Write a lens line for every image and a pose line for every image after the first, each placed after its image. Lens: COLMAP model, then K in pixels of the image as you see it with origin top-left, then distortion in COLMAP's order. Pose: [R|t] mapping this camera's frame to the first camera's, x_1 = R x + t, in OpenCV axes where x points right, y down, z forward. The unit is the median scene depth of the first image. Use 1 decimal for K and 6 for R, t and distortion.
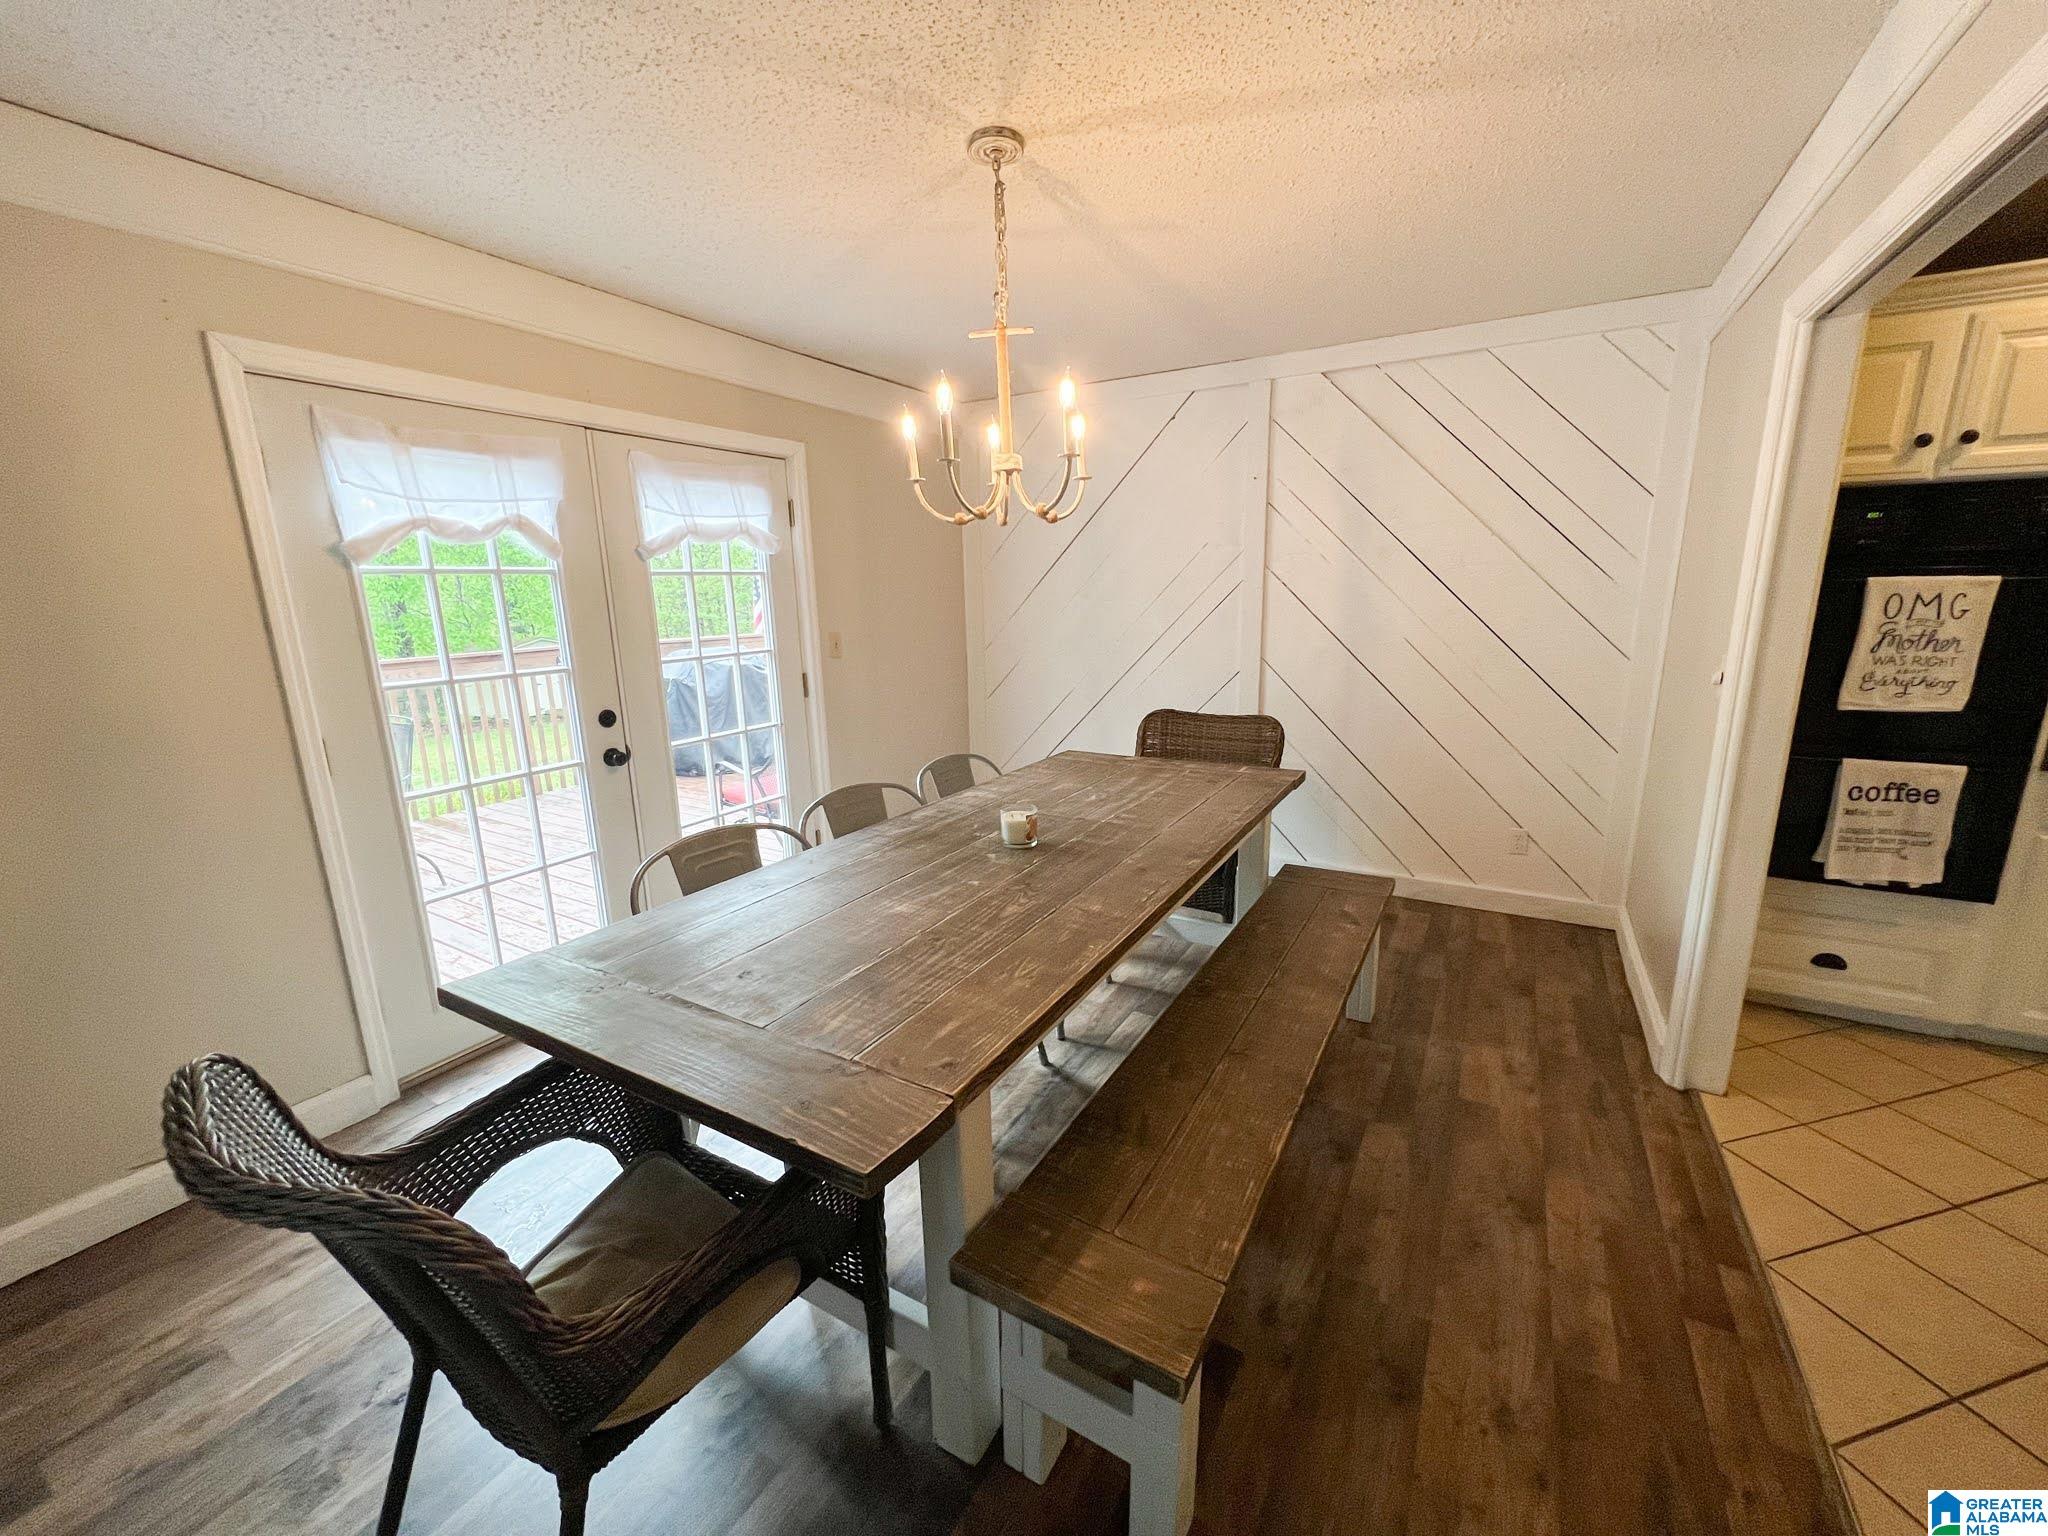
lens RADIAL K [[814.8, 0, 1025.5], [0, 814.8, 772.2], [0, 0, 1]] dist [-0.001928, -0.000018]
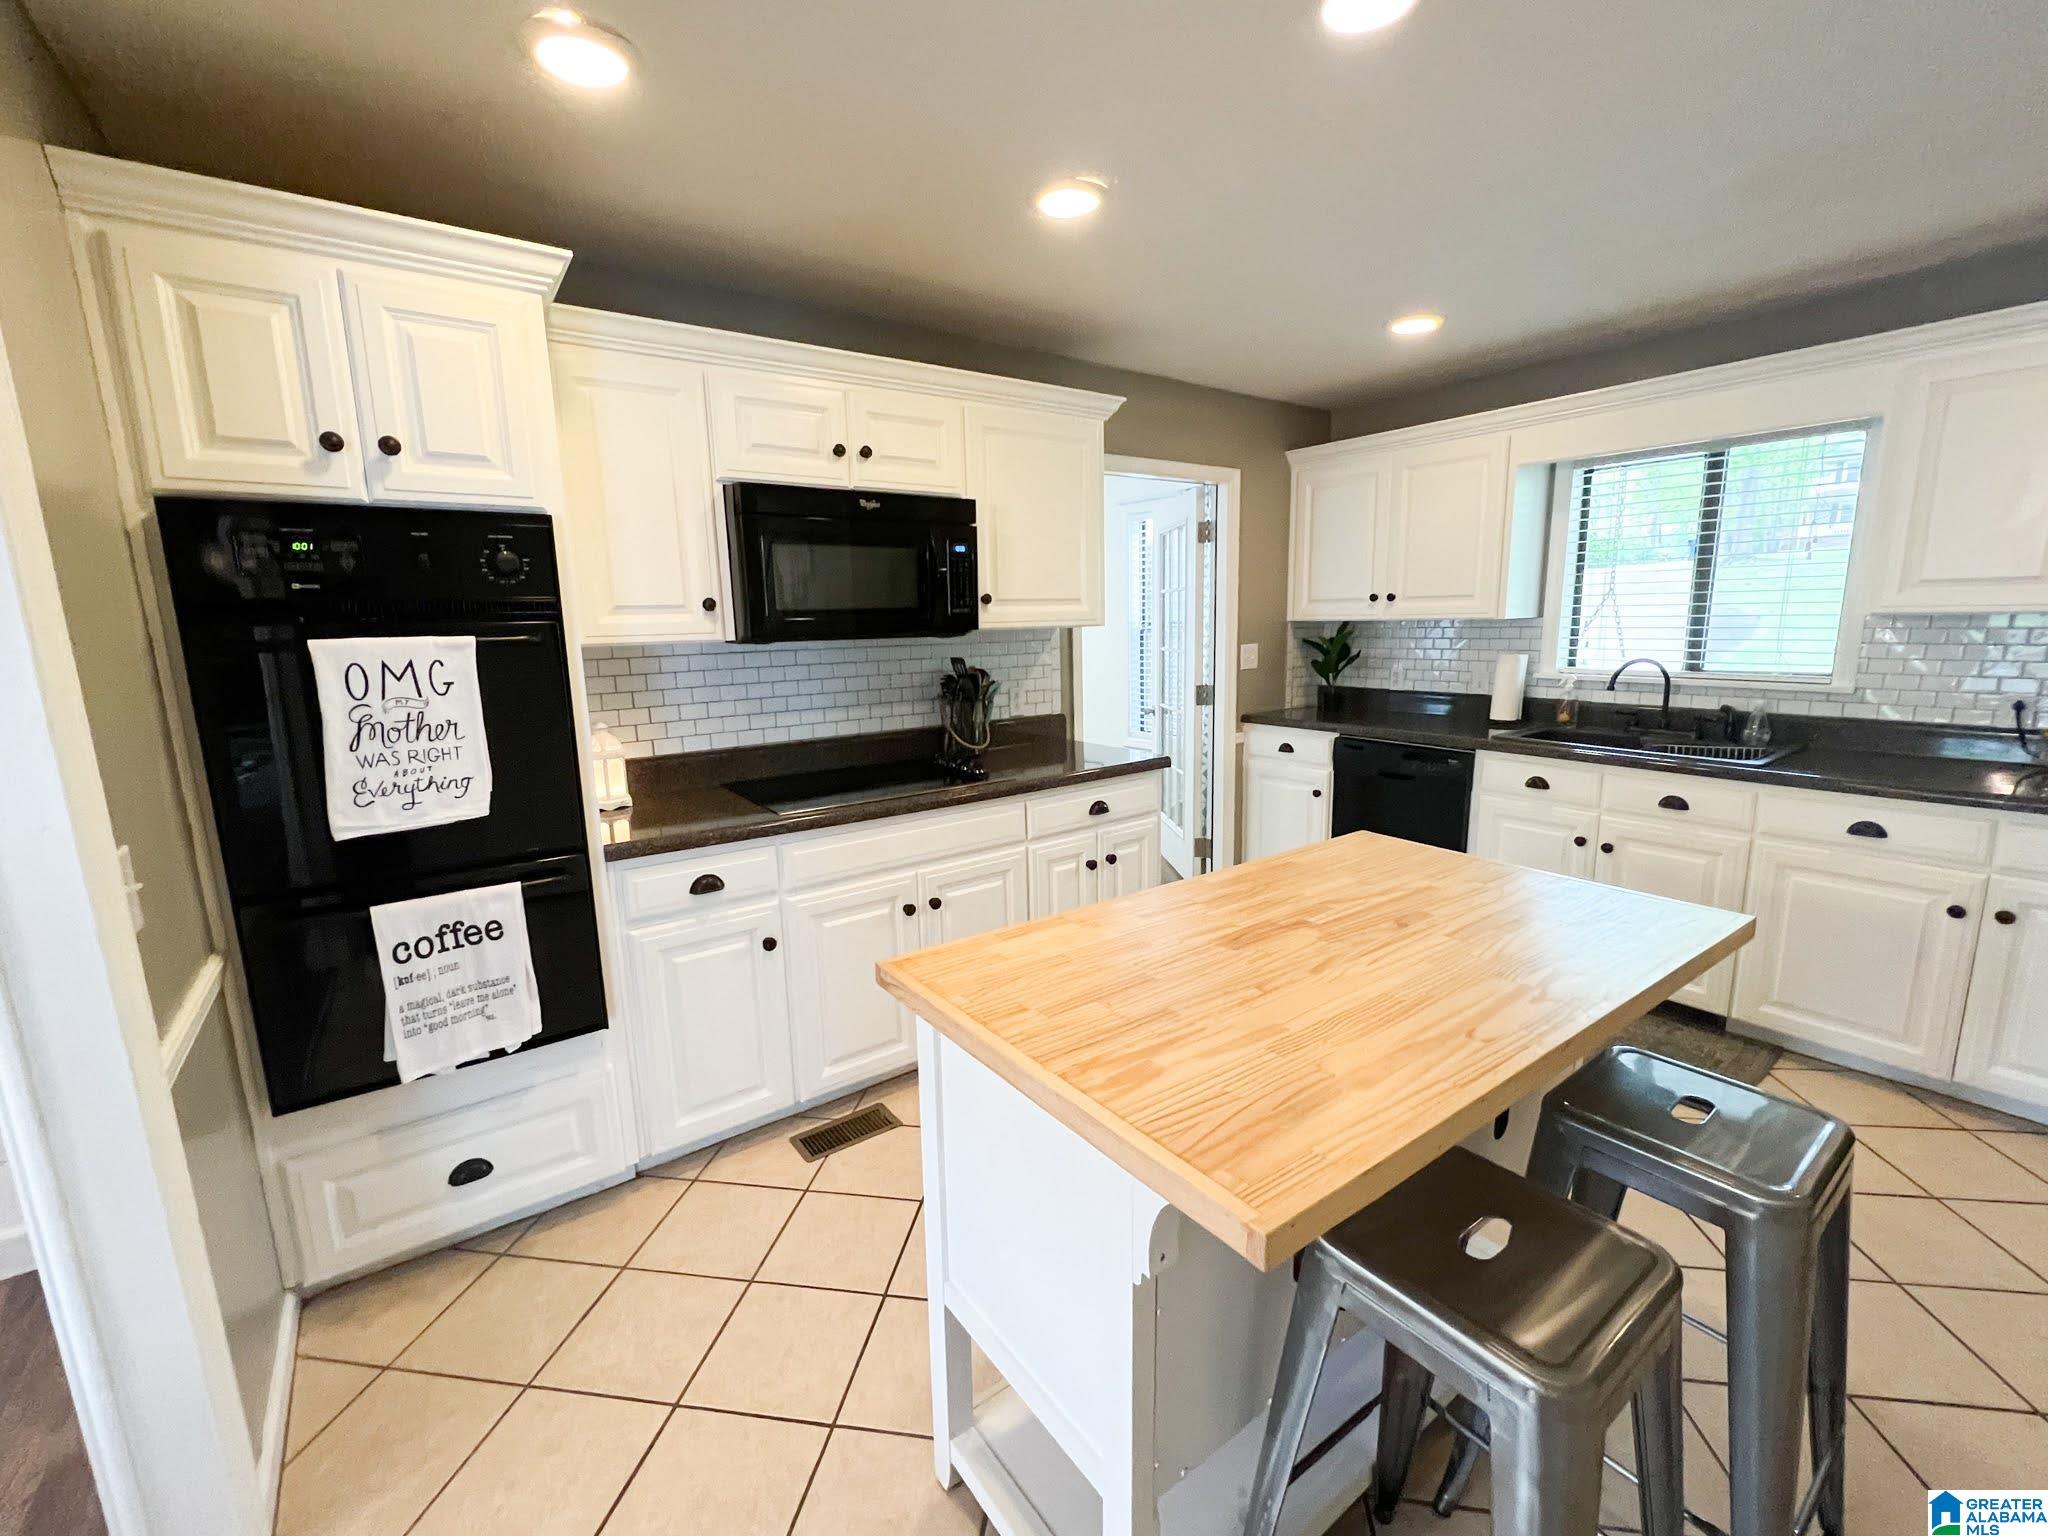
lens RADIAL K [[814.8, 0, 1022.4], [0, 814.8, 757.3], [0, 0, 1]] dist [-0.001928, -0.000018]
pose [[0.421144, -0.150864, 0.894359, 0.677698], [0.216841, 0.974222, 0.062228, -0.064970], [-0.880692, 0.167726, 0.443001, 0.224066]]
